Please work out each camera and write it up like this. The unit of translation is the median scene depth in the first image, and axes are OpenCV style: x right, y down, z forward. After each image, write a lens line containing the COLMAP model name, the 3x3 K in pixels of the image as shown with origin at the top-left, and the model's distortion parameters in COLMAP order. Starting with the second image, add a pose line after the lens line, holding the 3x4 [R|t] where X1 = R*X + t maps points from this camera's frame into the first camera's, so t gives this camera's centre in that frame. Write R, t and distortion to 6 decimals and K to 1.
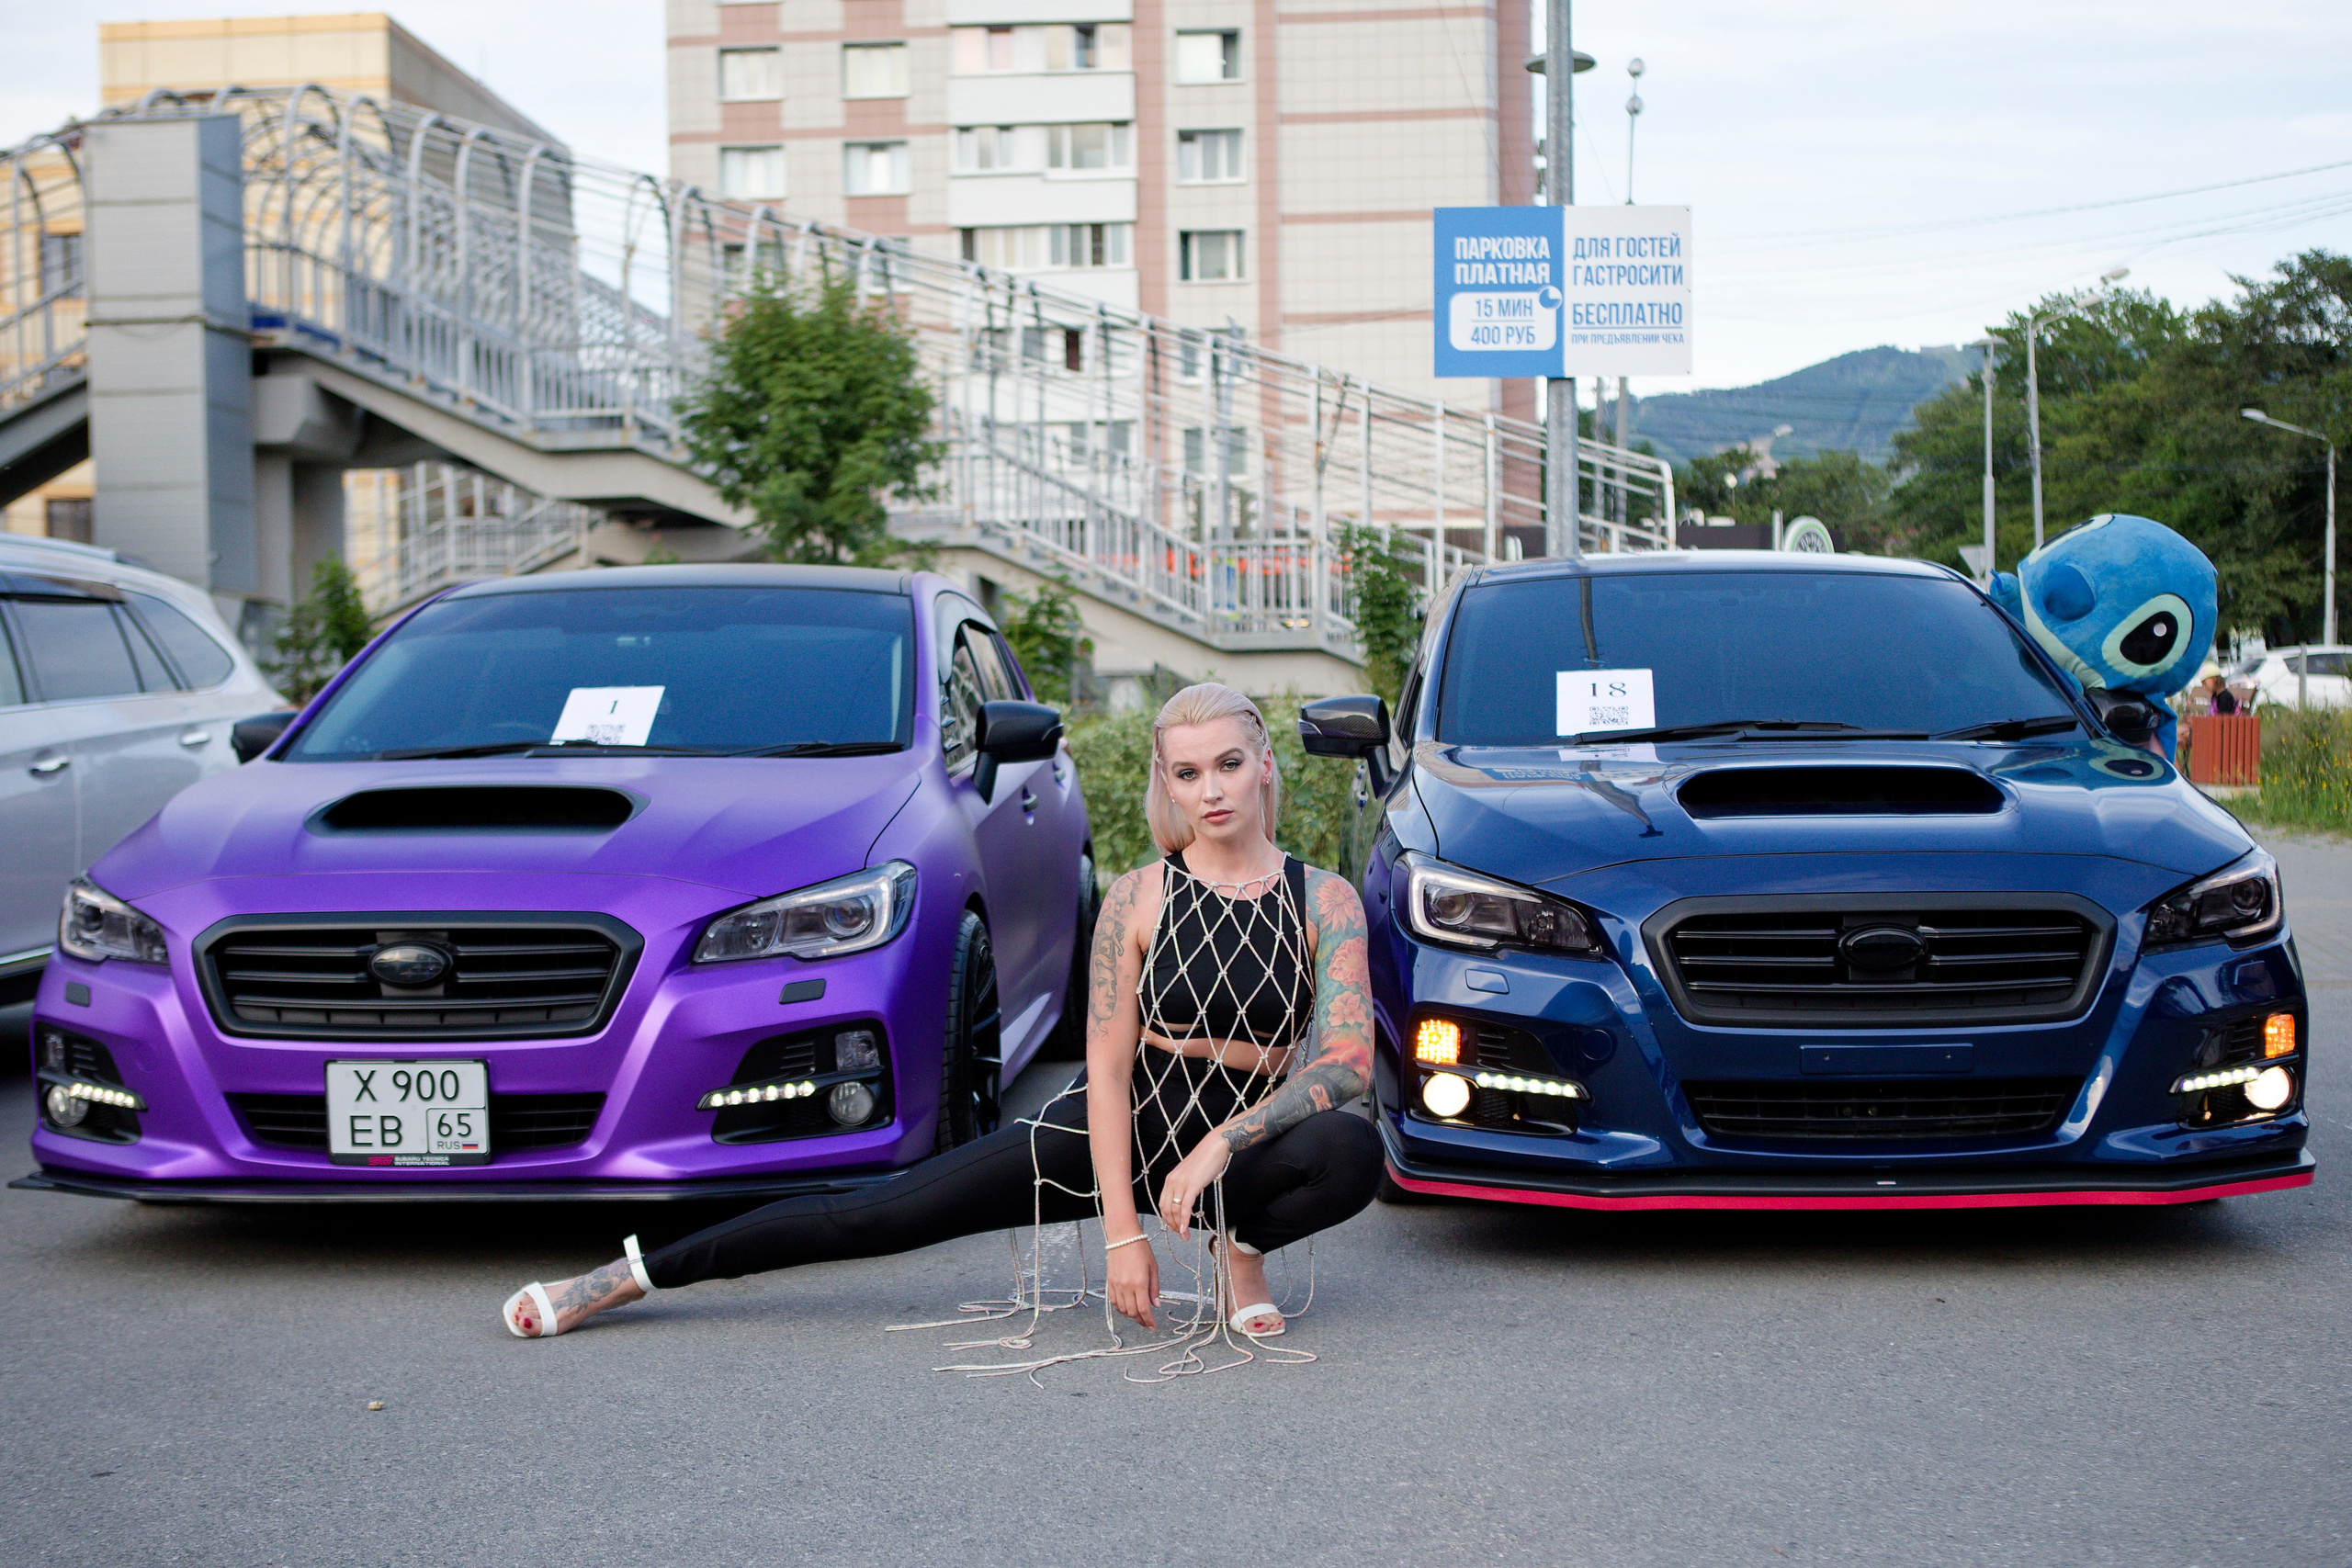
lens RADIAL K [[2746.9, 0, 1187.8], [0, 2746.9, 799.8], [0, 0, 1]] dist [-0.035864, 0.000000]
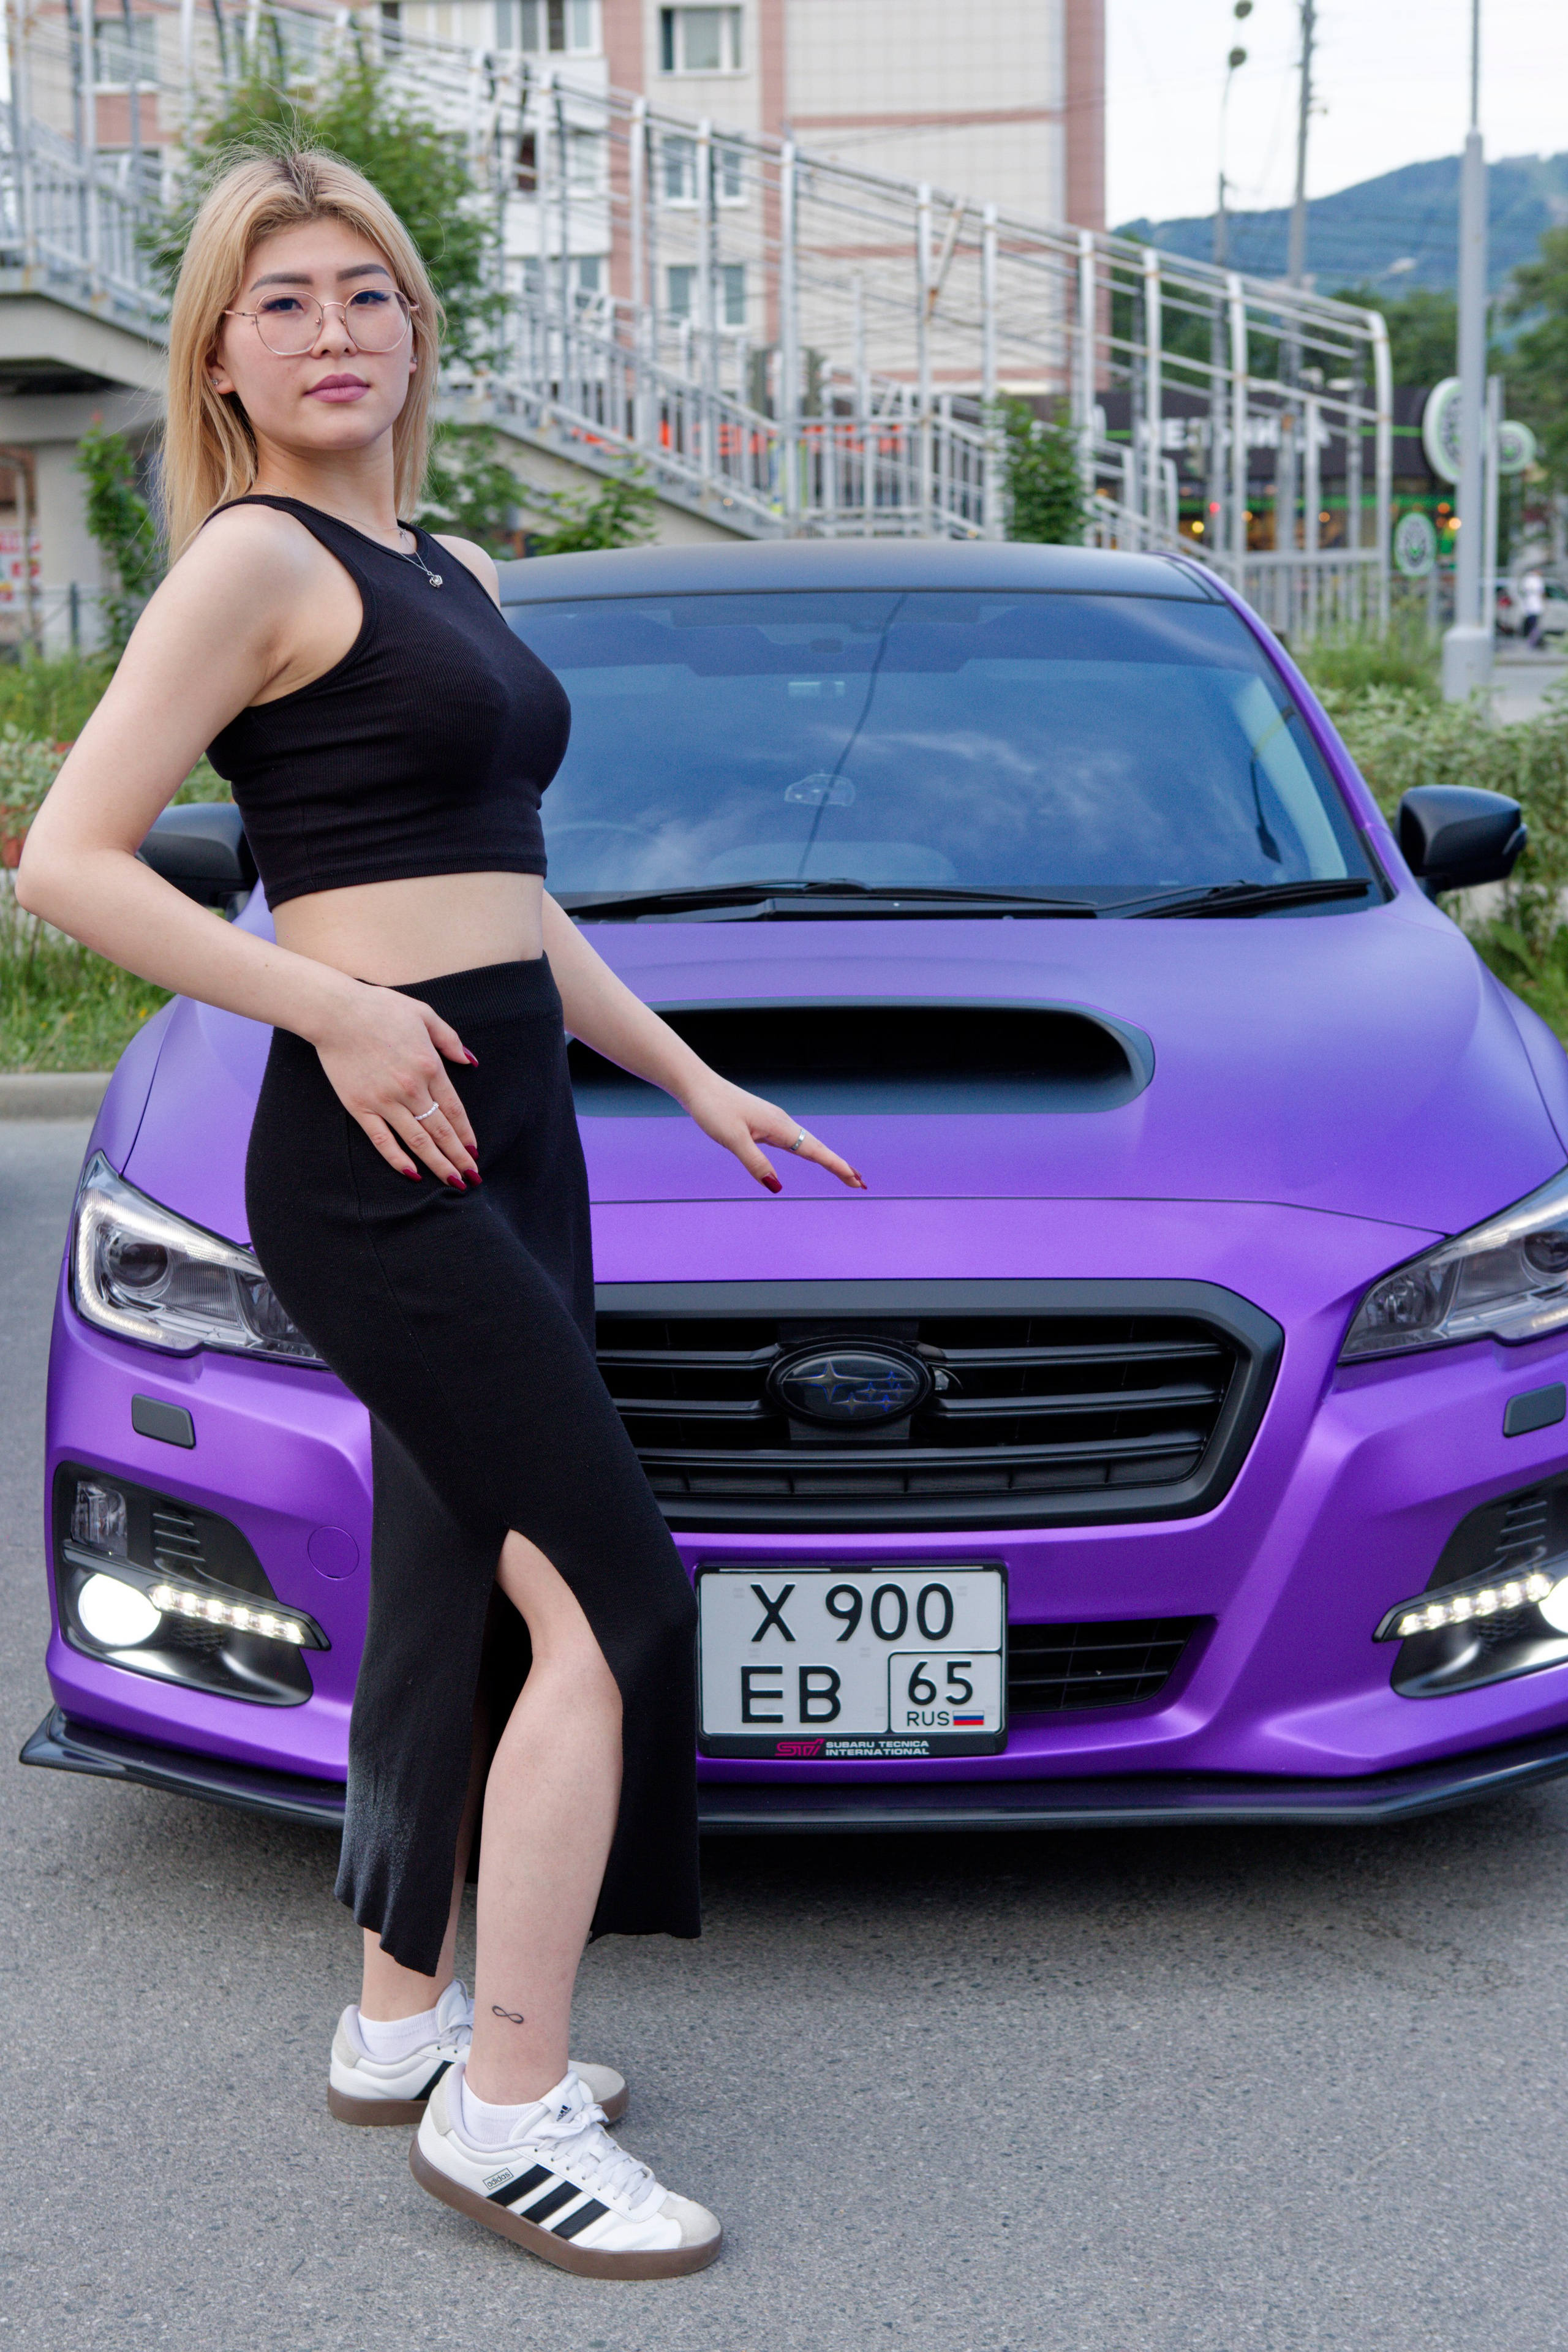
lens RADIAL K [[3343.6, 0, 774.7], [0, 3343.6, 1176.5], [0, 0, 1]] dist [0.017497, 0.000000]
pose [[0.999526, -0.008018, 0.029727, -0.316071], [0.004051, 0.991354, 0.131155, -0.064615], [-0.030521, -0.130972, 0.990916, 0.363034]]
